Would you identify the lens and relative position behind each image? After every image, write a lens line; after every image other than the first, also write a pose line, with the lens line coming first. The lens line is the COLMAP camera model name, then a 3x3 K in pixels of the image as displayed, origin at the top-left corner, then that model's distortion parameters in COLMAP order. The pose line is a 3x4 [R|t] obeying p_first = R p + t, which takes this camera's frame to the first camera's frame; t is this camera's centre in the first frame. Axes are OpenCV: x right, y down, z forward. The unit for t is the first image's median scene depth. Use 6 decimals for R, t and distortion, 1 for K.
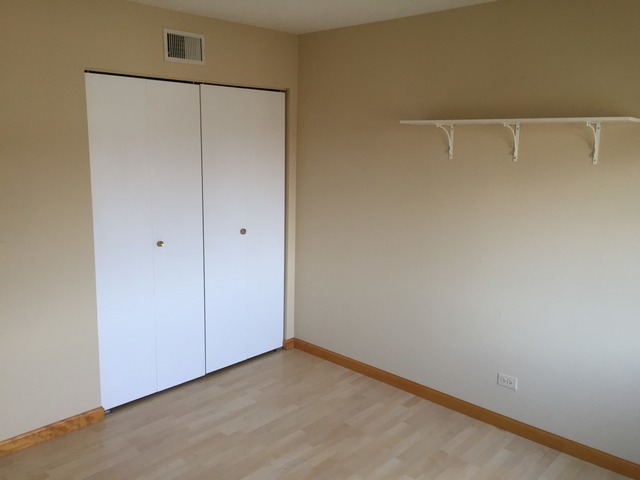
lens RADIAL K [[548.6, 0, 320.0], [0, 548.6, 240.0], [0, 0, 1]] dist [0.102447, -0.127677]
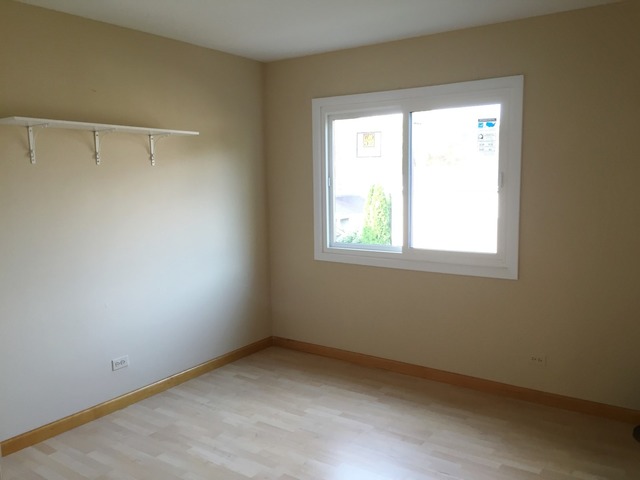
lens RADIAL K [[548.6, 0, 320.0], [0, 548.6, 240.0], [0, 0, 1]] dist [0.102447, -0.127677]
pose [[-0.154967, -0.125365, 0.979933, -0.817124], [0.192605, 0.969048, 0.154431, -0.081271], [-0.968962, 0.212672, -0.126025, 0.735749]]
